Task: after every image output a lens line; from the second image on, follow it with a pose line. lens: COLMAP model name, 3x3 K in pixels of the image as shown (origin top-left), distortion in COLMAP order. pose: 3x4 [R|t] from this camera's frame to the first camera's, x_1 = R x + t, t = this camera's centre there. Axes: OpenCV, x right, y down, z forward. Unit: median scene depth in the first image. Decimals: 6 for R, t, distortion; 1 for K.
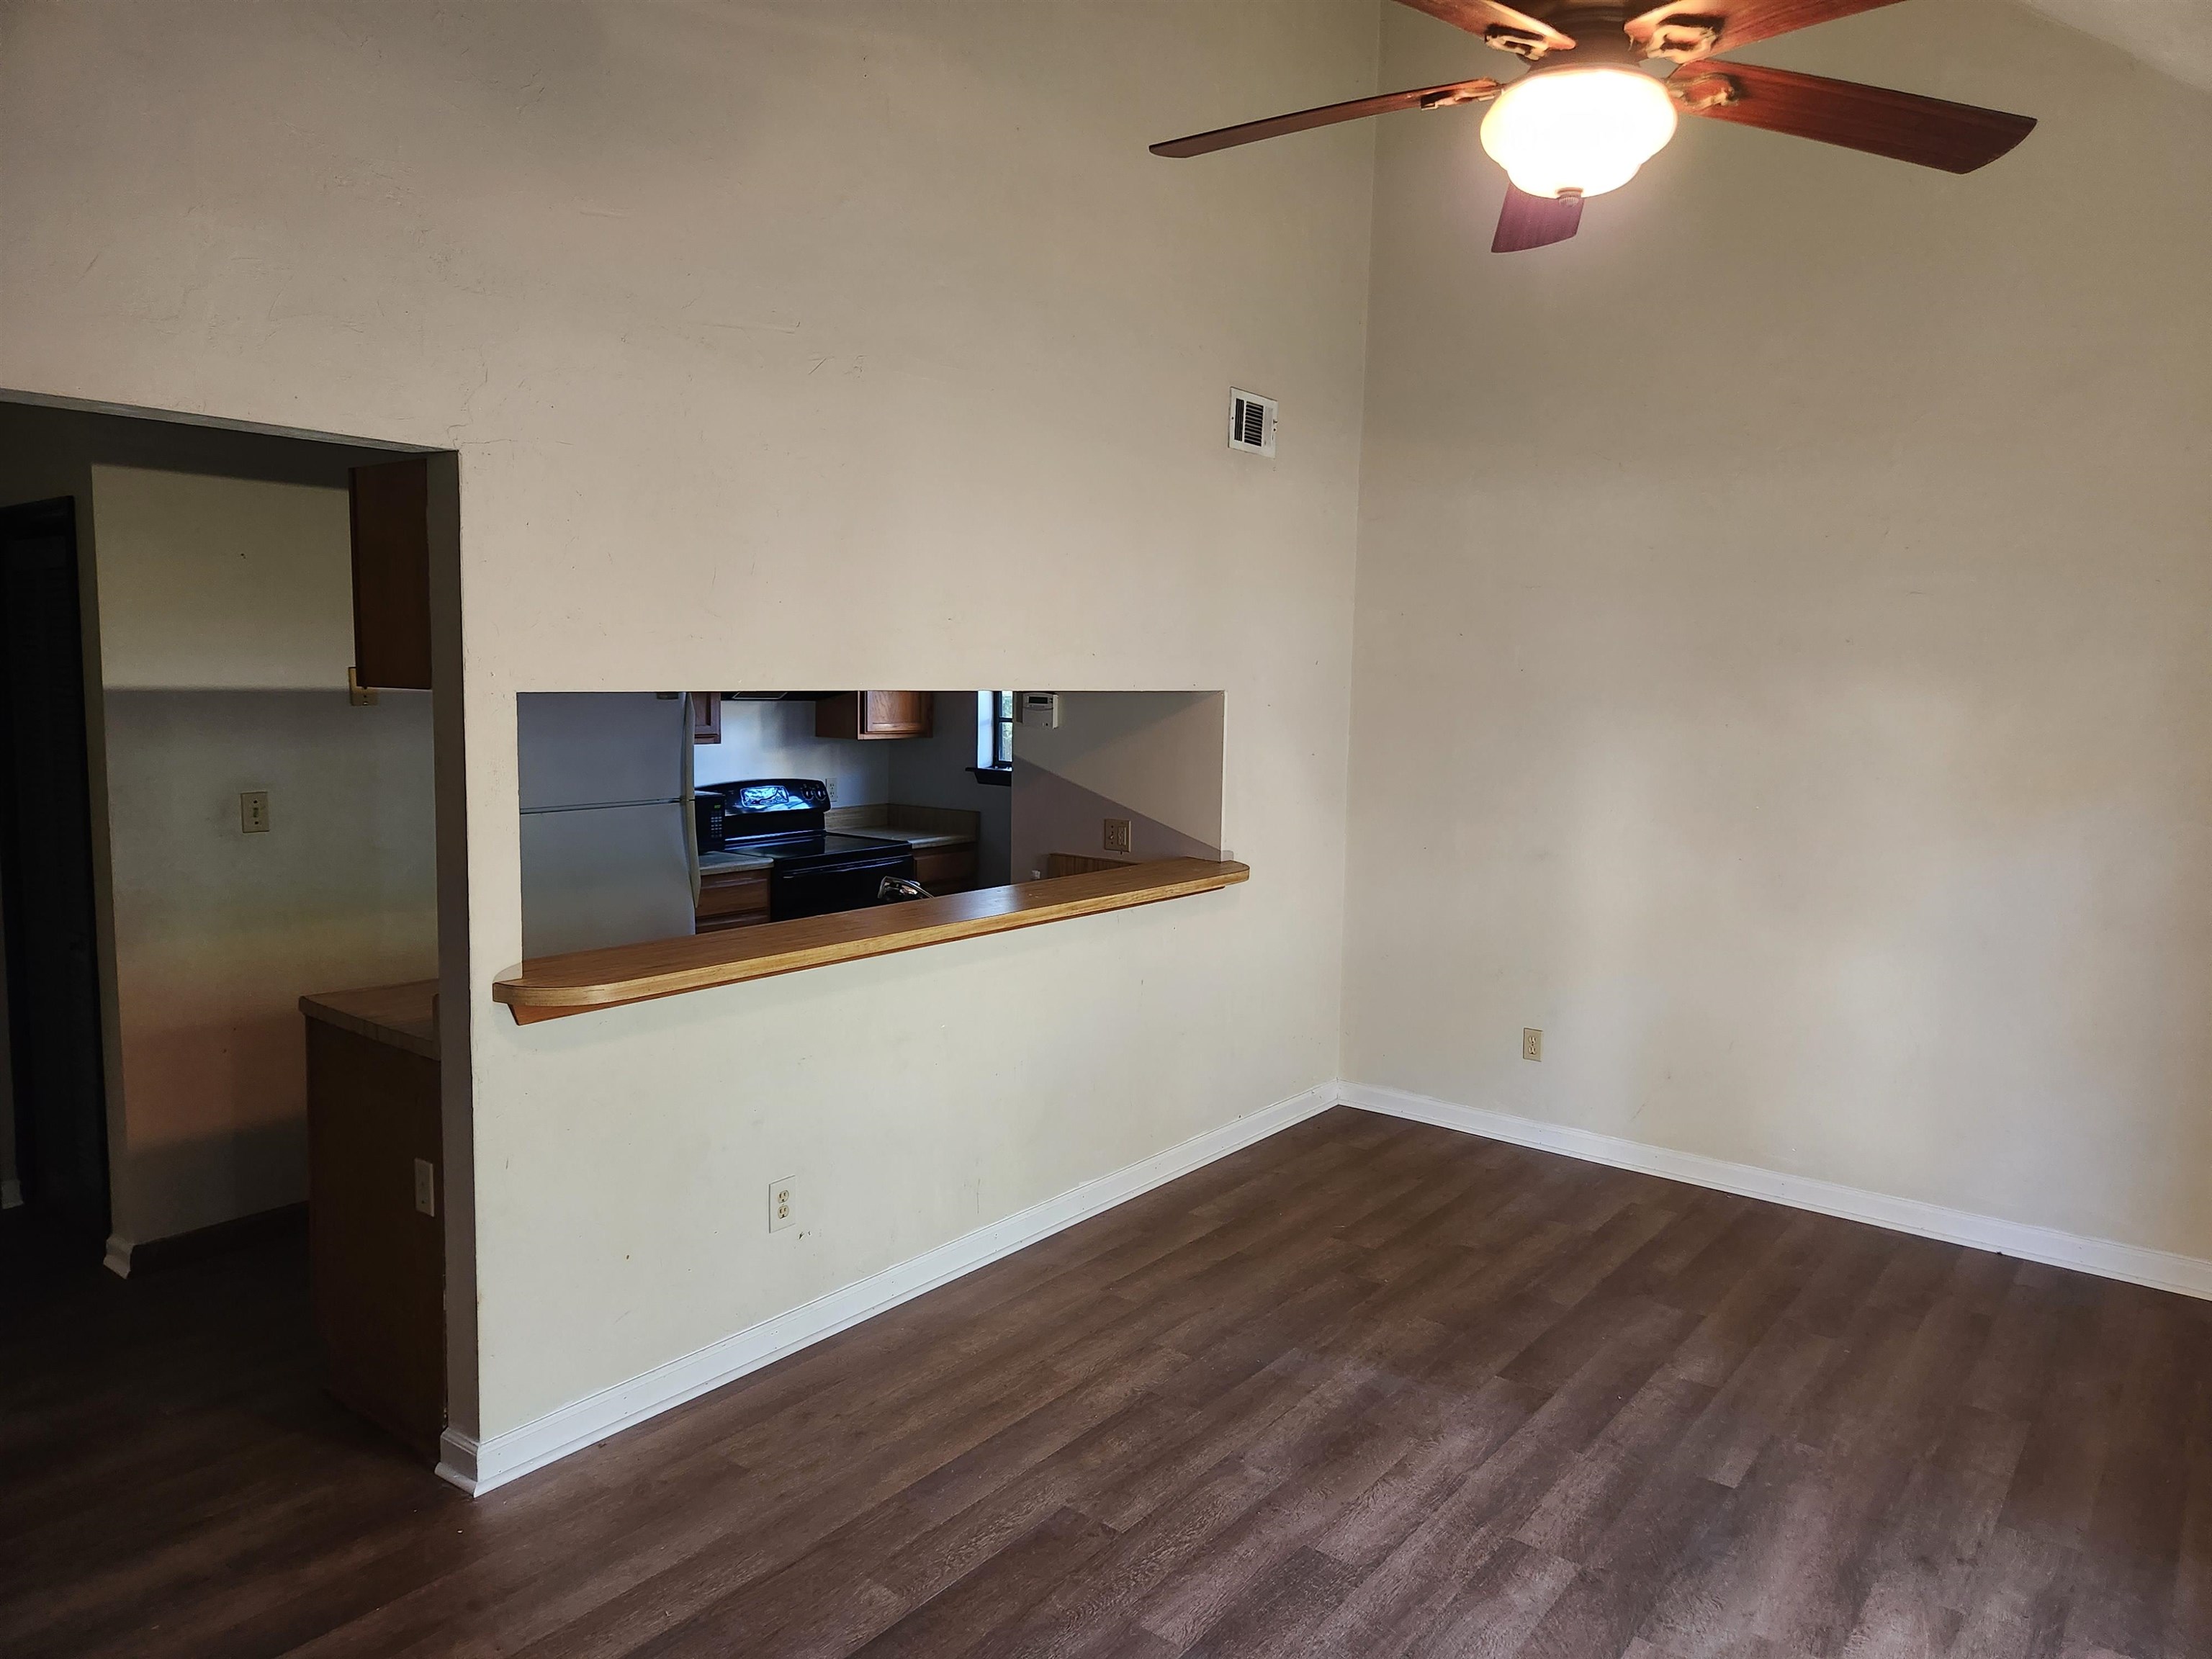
lens RADIAL K [[1472.6, 0, 1111.2], [0, 1472.6, 826.9], [0, 0, 1]] dist [0.036189, -0.015766]
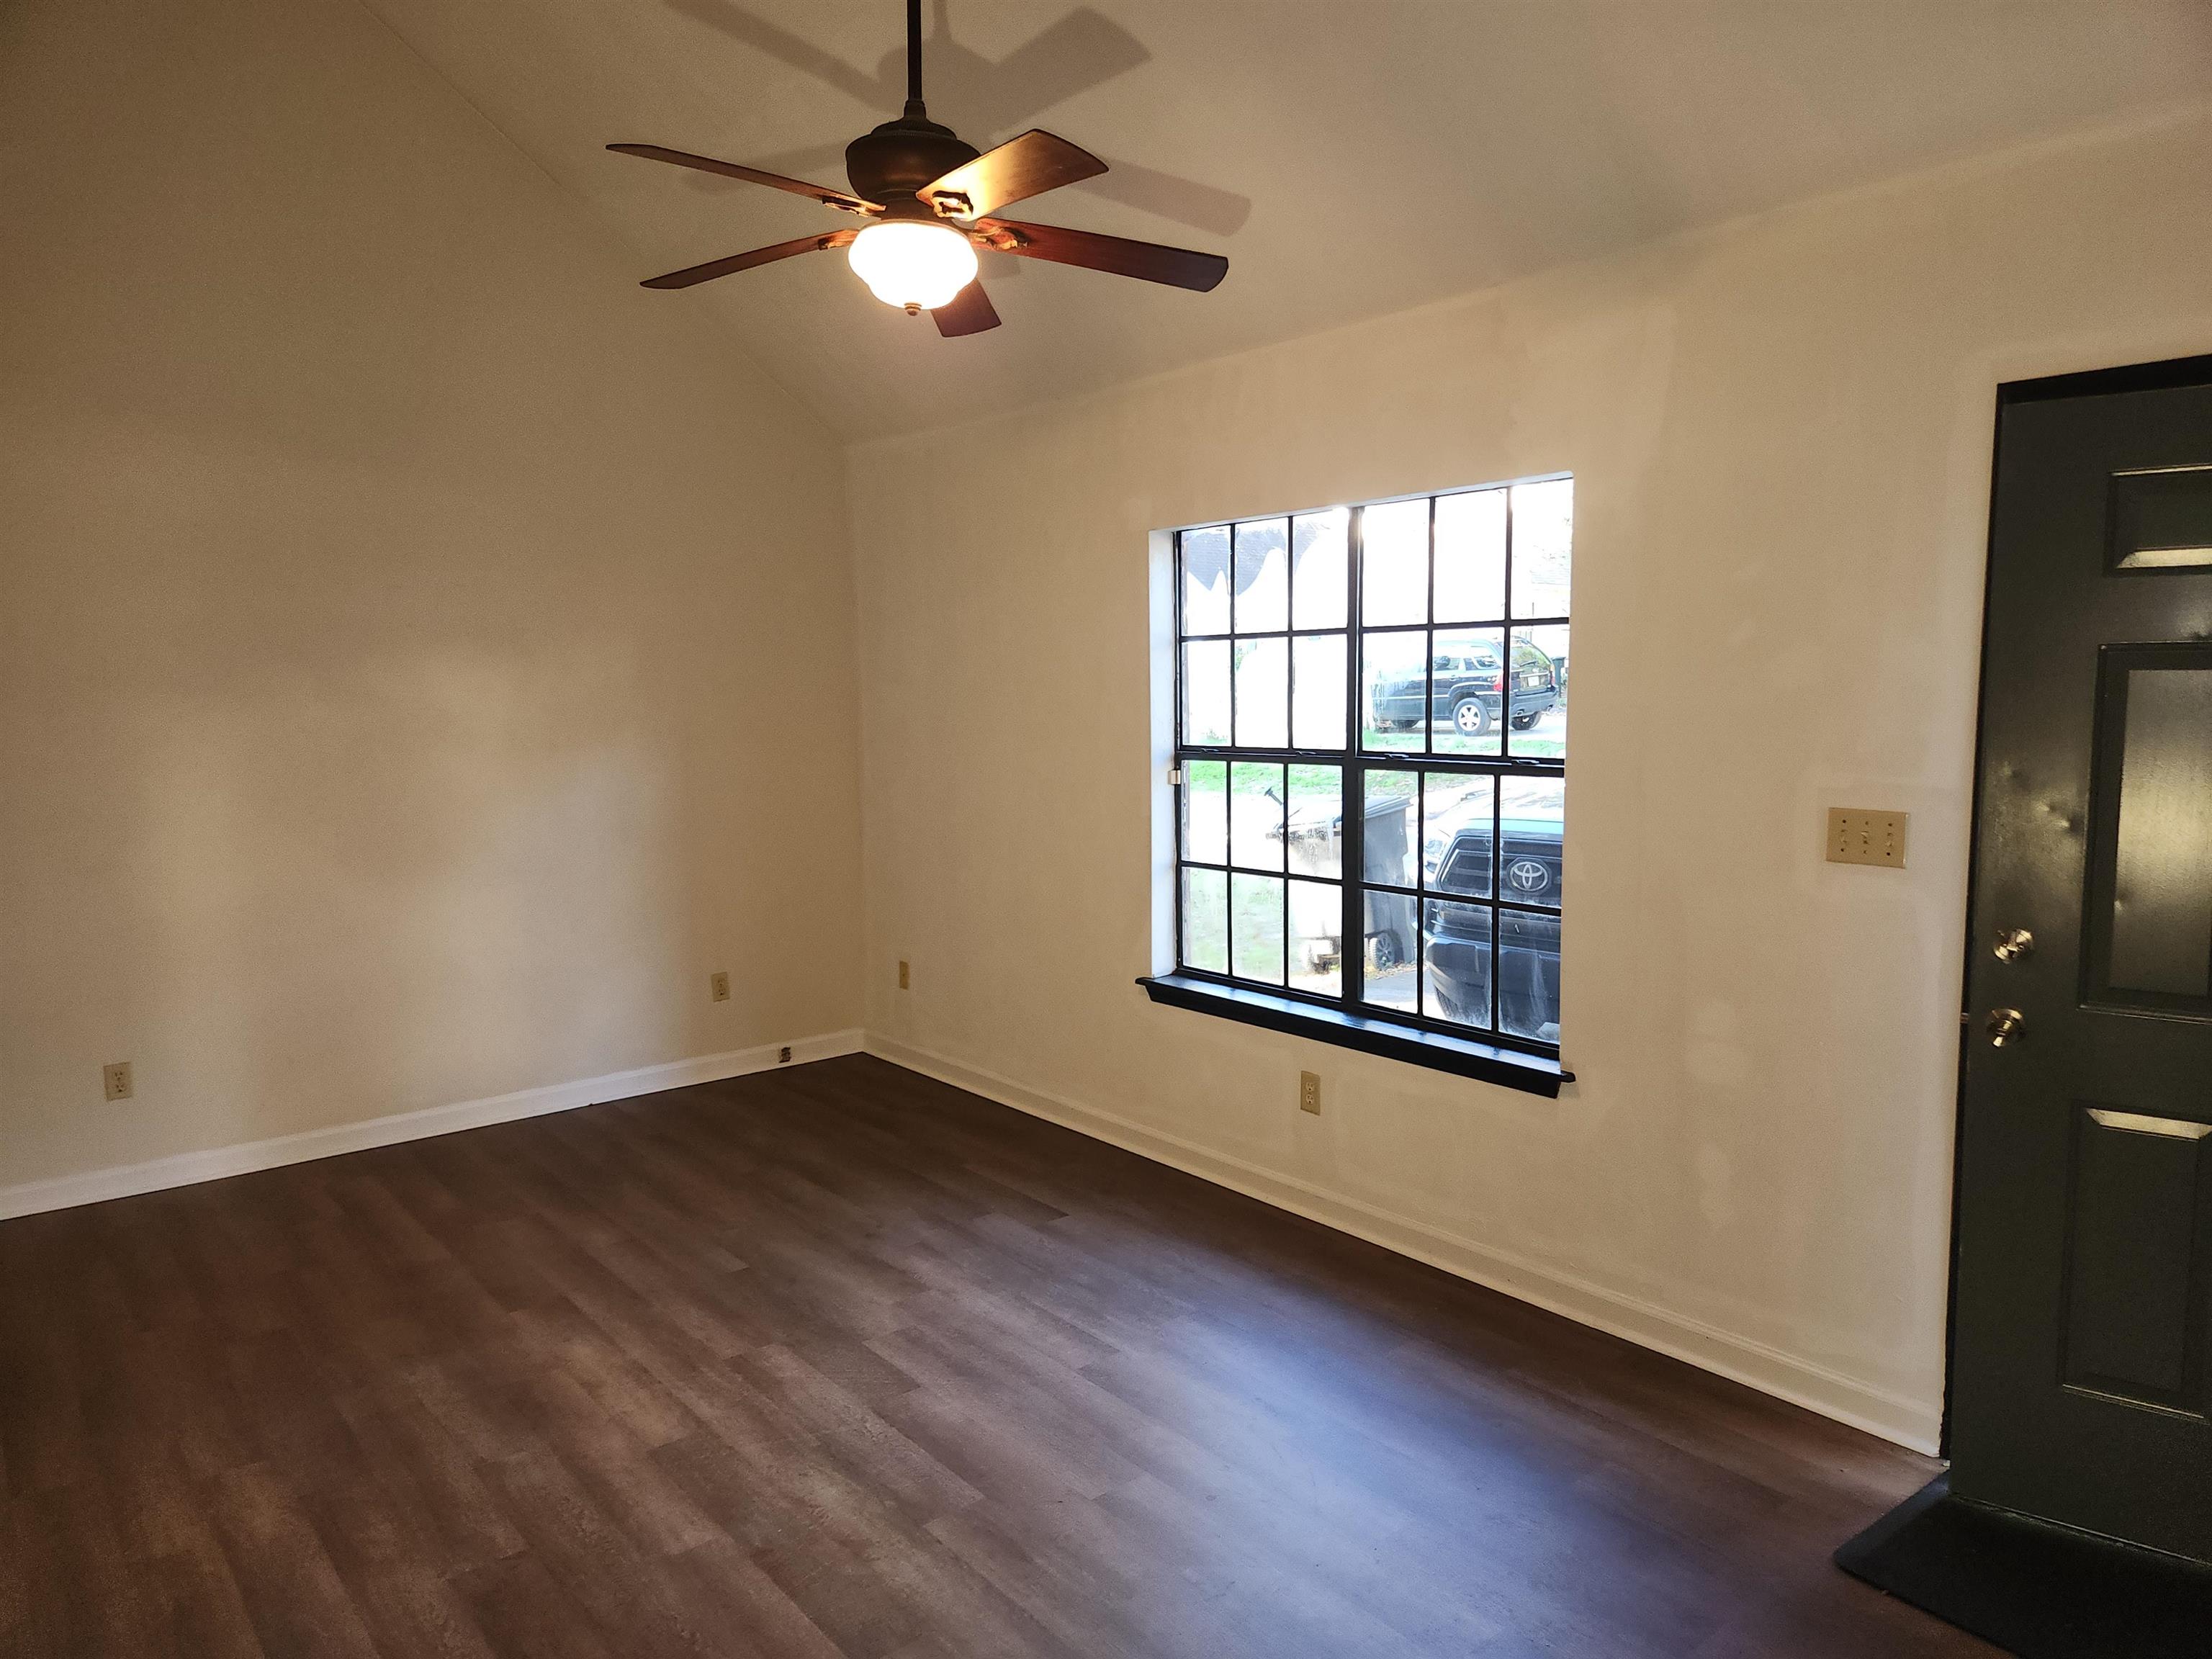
lens RADIAL K [[1472.6, 0, 1117.2], [0, 1472.6, 833.9], [0, 0, 1]] dist [0.036189, -0.015766]
pose [[0.223917, -0.126702, 0.966337, -0.696401], [0.123163, 0.987243, 0.100904, -0.024526], [-0.966795, 0.096423, 0.236666, 0.327379]]
